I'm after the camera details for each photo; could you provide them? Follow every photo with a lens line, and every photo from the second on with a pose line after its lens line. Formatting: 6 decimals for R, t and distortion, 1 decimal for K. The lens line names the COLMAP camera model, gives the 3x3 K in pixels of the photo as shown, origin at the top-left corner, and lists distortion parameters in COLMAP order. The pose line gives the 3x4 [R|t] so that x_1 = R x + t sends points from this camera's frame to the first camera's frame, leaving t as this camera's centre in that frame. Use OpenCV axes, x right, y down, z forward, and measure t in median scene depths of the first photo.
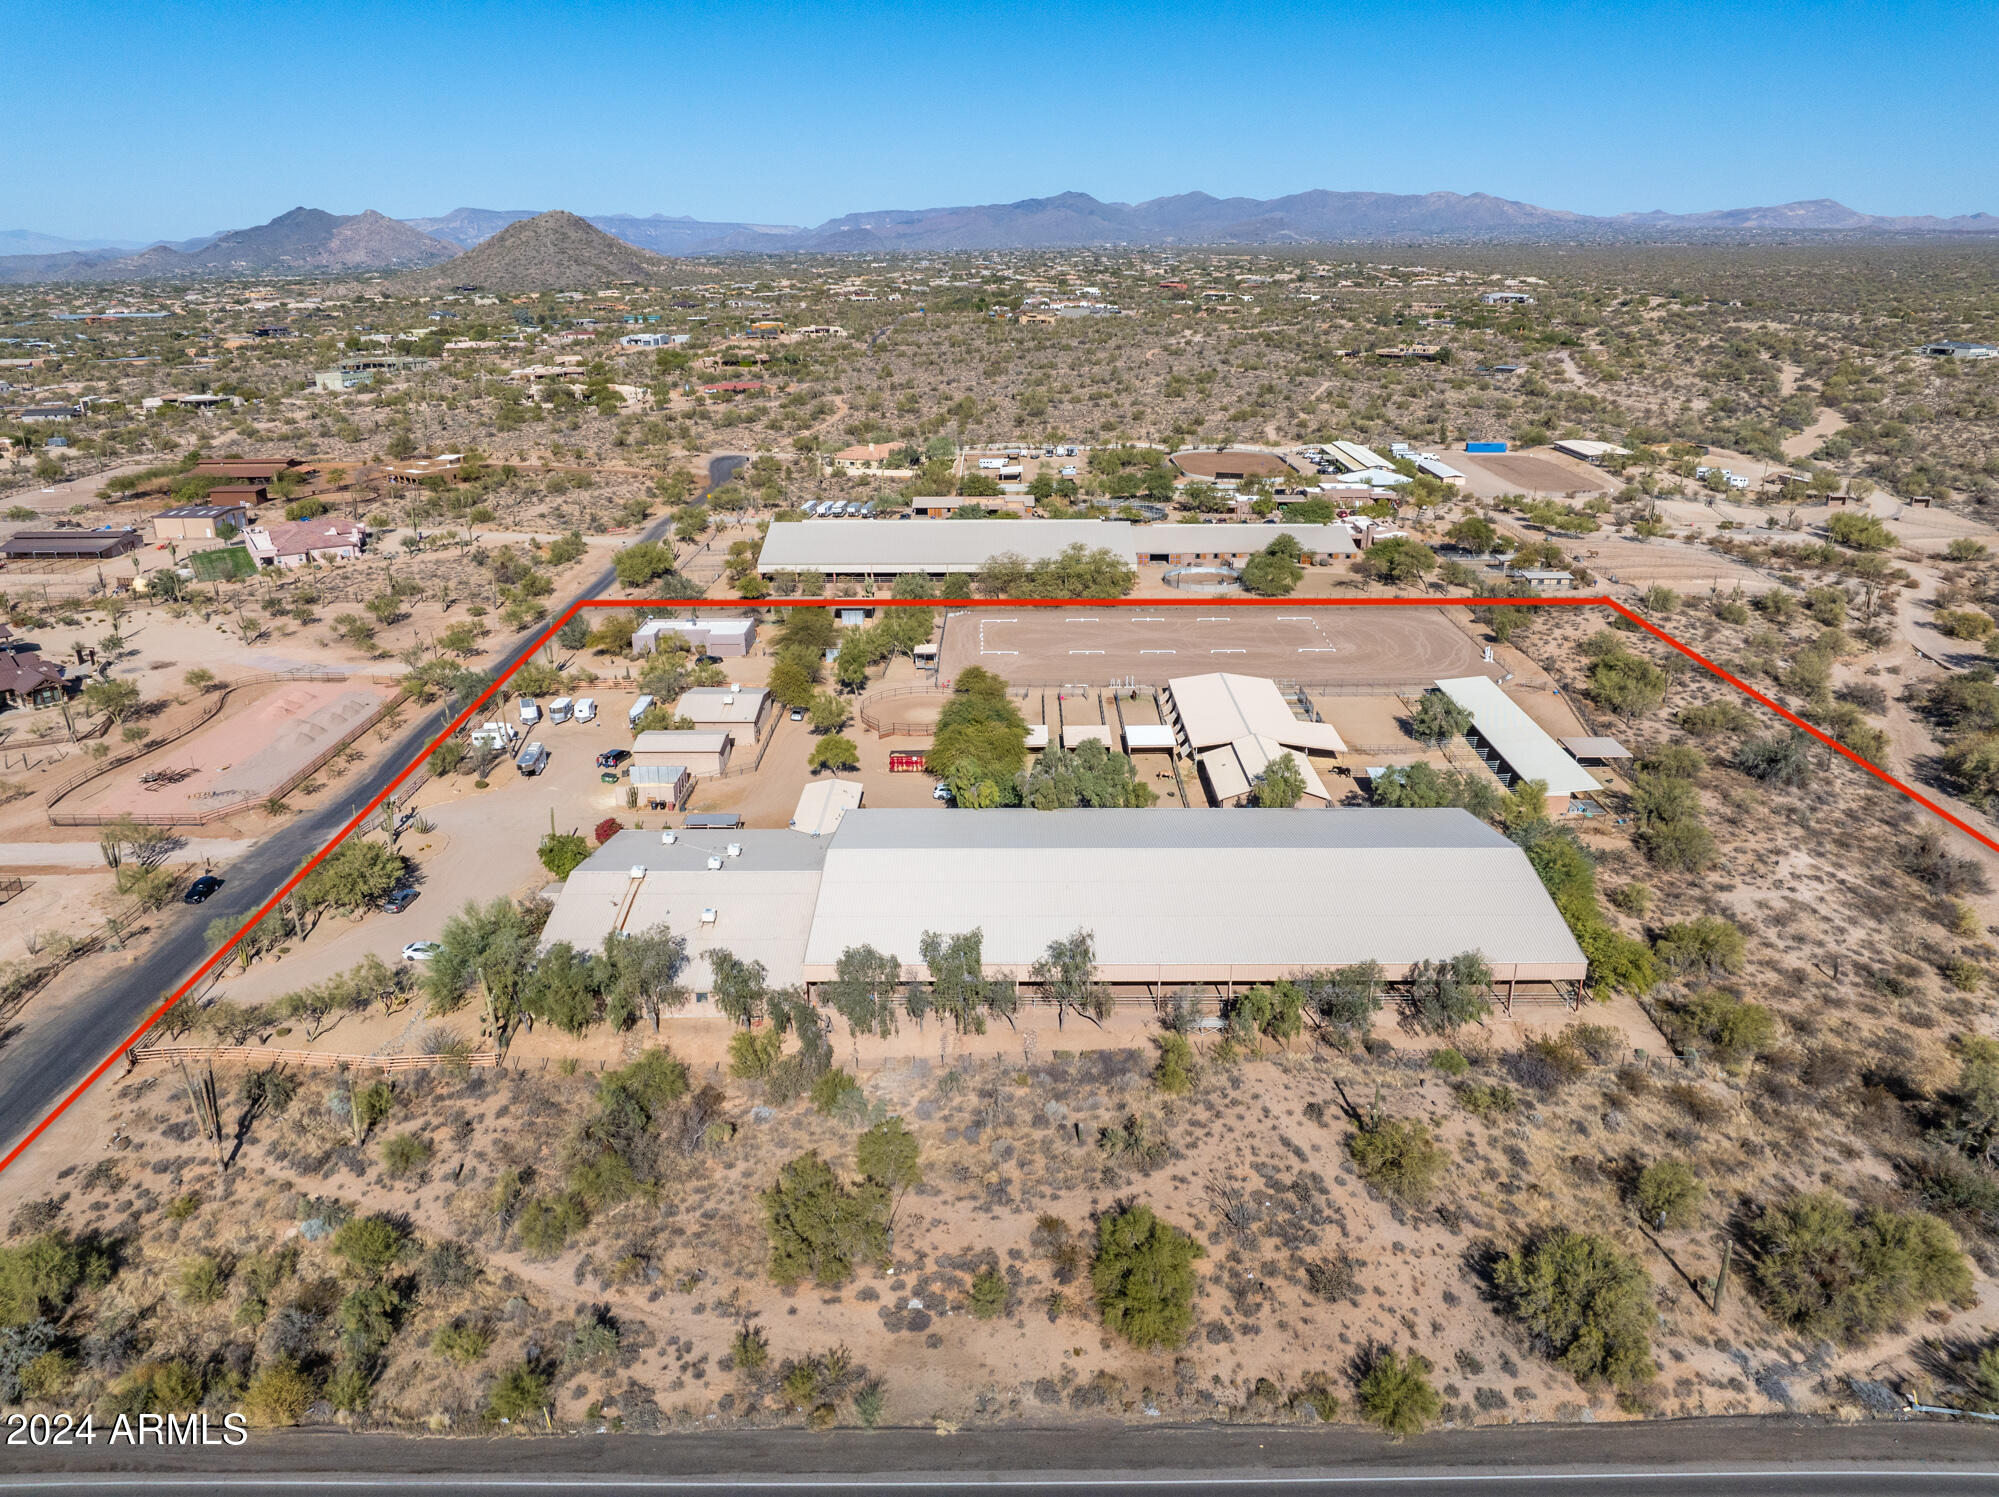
lens RADIAL K [[1408.1, 0, 1001.1], [0, 1408.1, 758.9], [0, 0, 1]] dist [-0.044087, 0.011501]
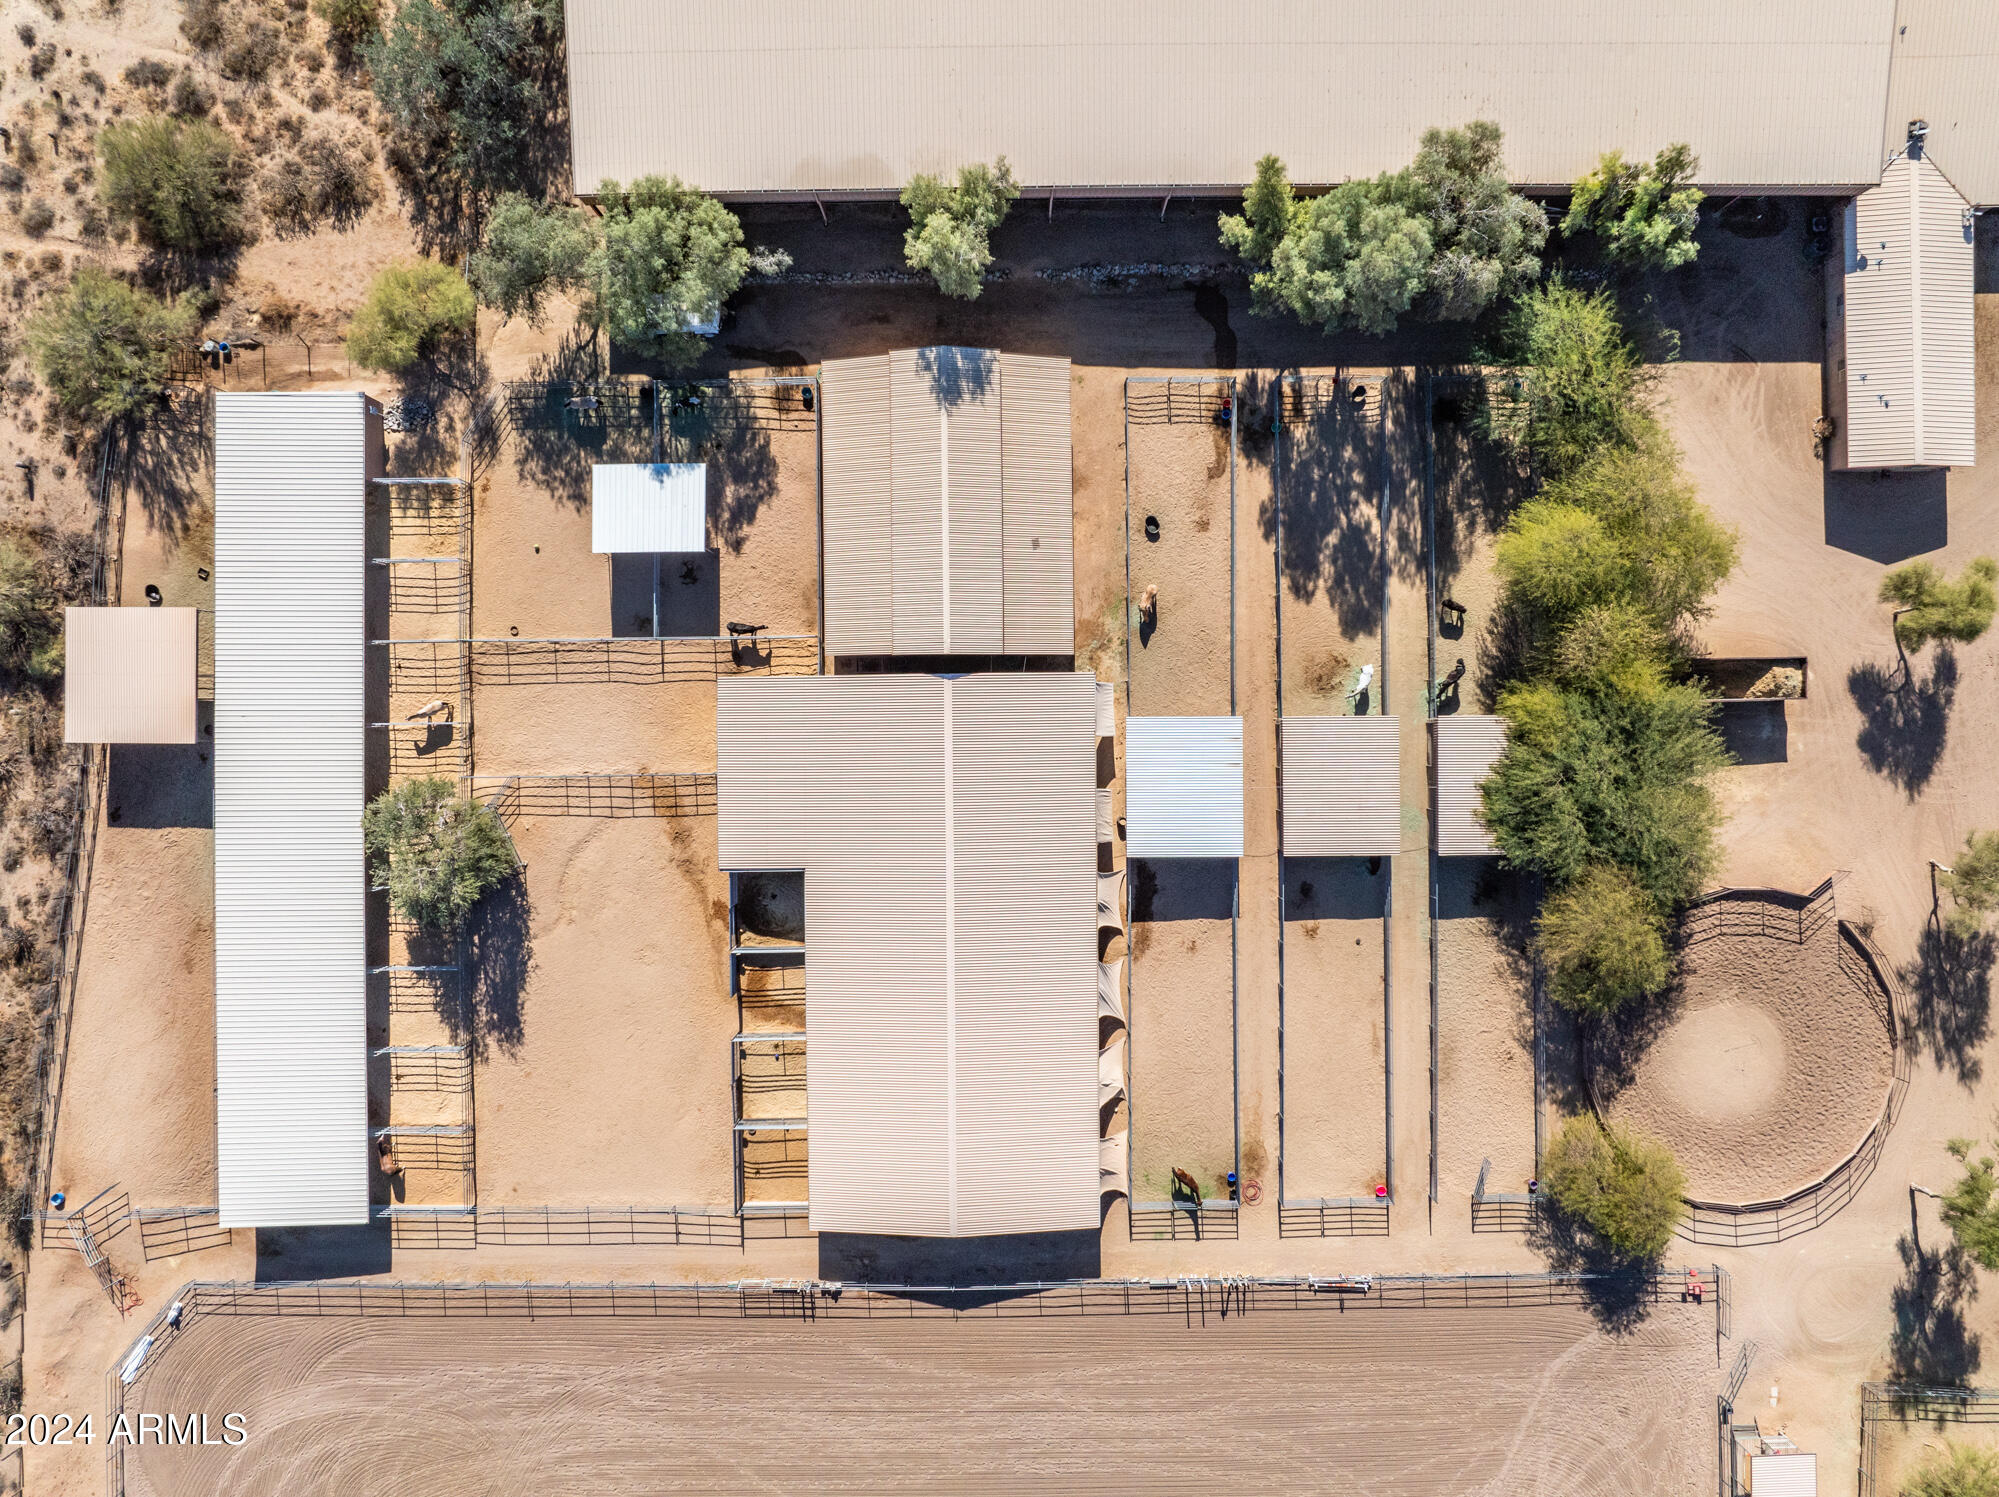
lens RADIAL K [[1408.1, 0, 1001.8], [0, 1408.1, 744.8], [0, 0, 1]] dist [-0.044087, 0.011501]
pose [[-0.999895, 0.013844, 0.004255, 0.219481], [-0.000892, -0.352123, 0.935953, -0.546849], [0.014455, 0.935851, 0.352099, 1.186427]]
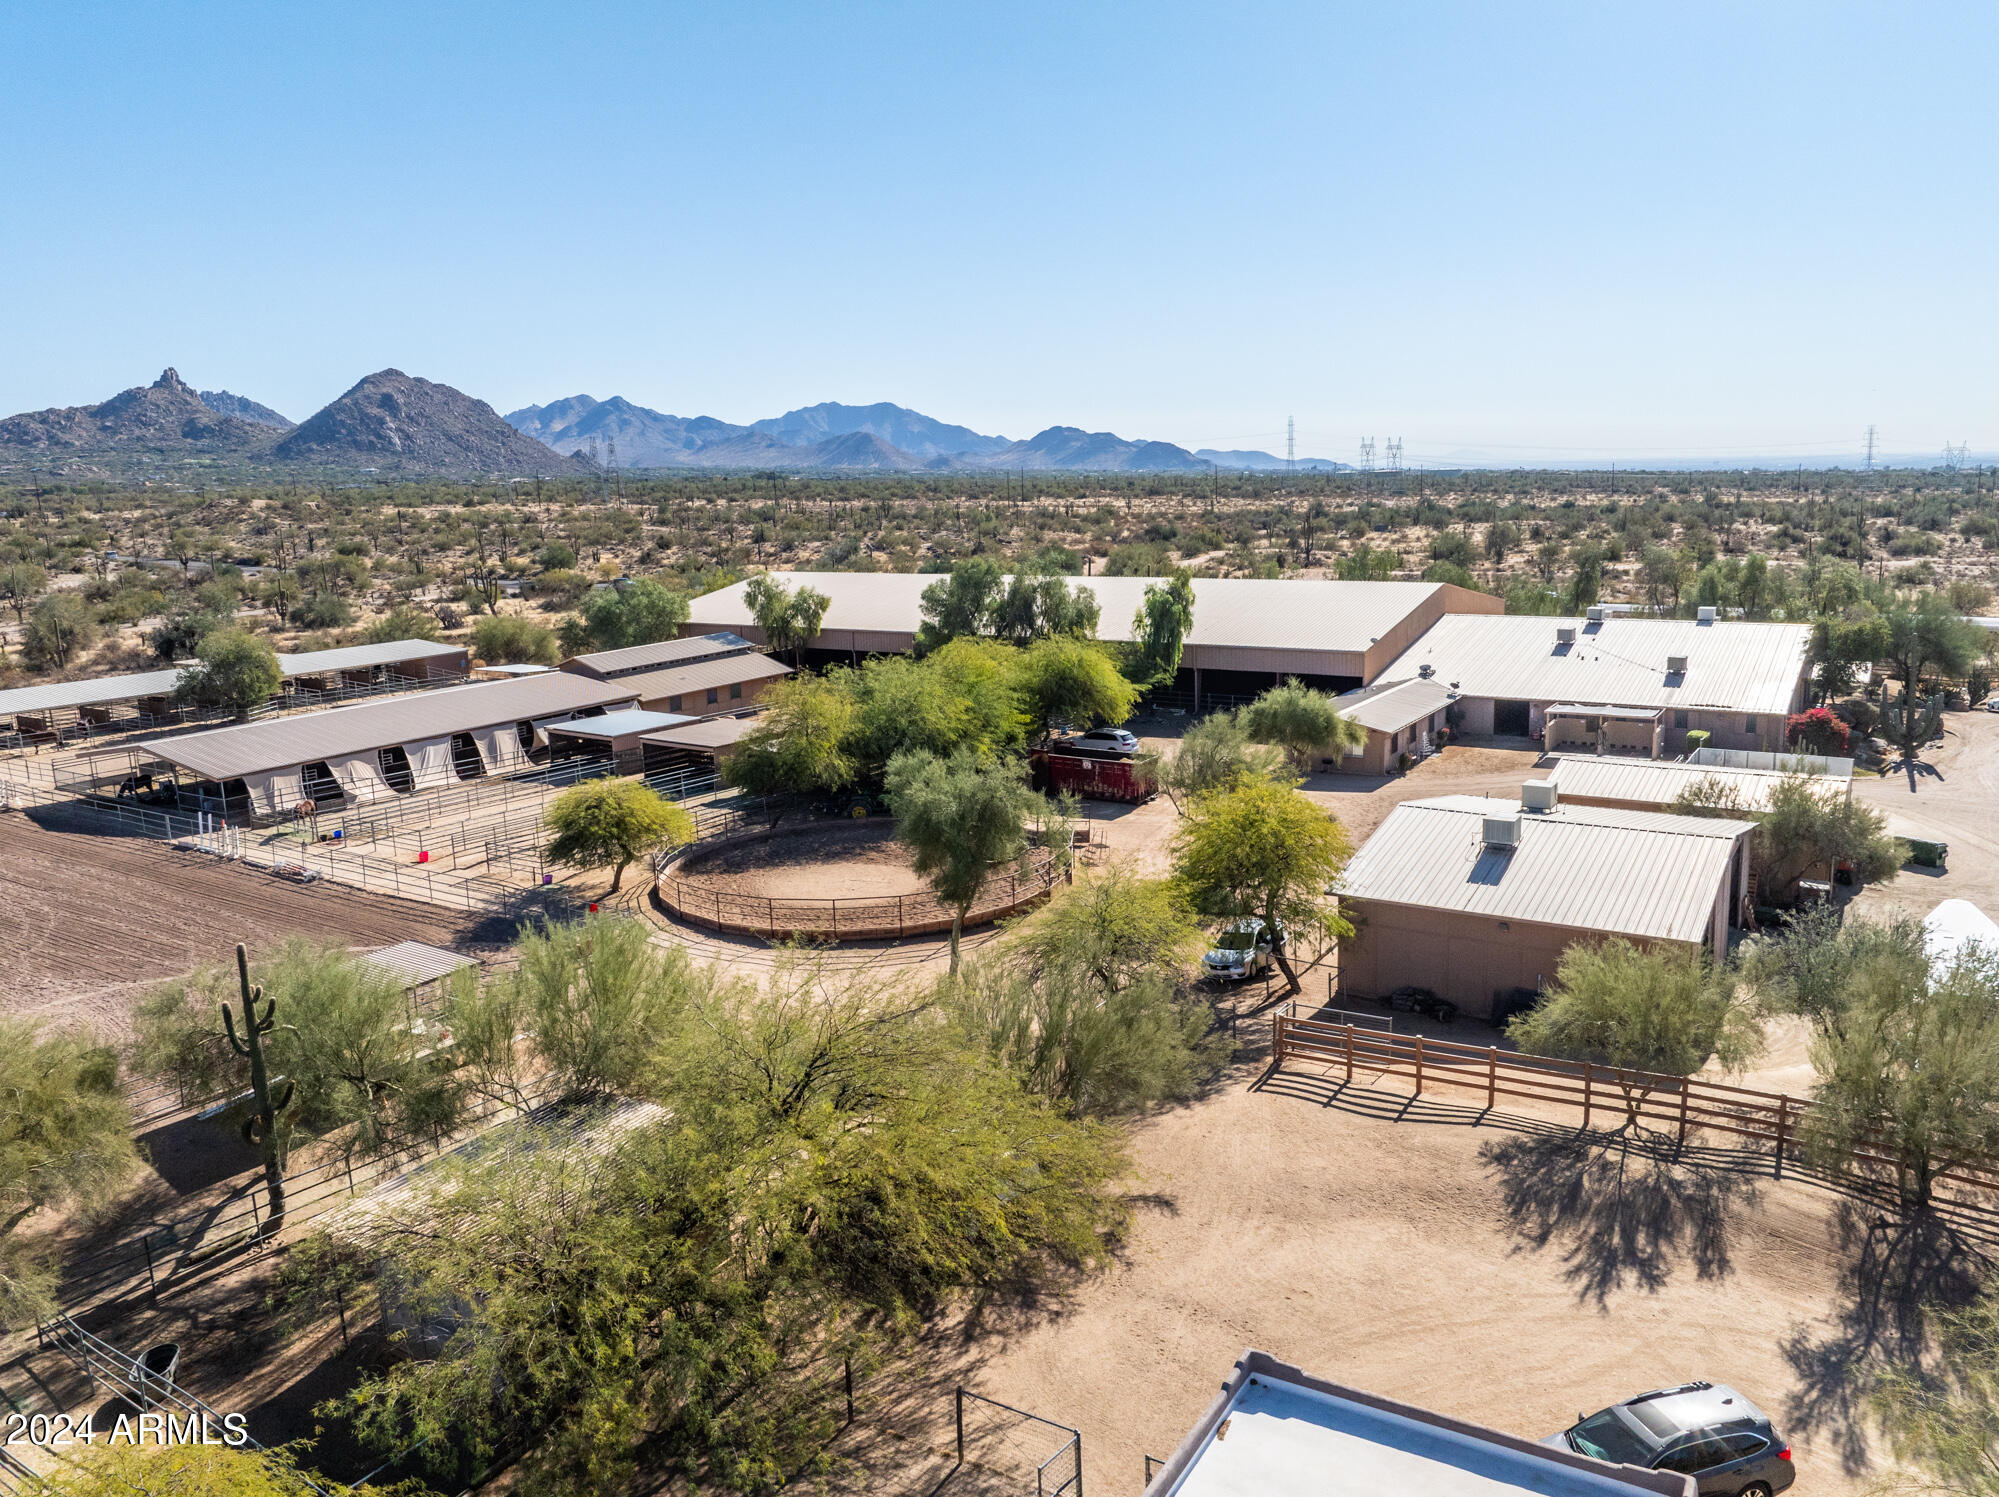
lens RADIAL K [[1465.5, 0, 1020.2], [0, 1465.5, 747.1], [0, 0, 1]] dist [-0.041949, -0.000502]
pose [[-0.844648, -0.069781, 0.530755, -0.376545], [0.219652, 0.858985, 0.462491, -0.290308], [-0.488183, 0.507224, -0.710212, 1.807759]]
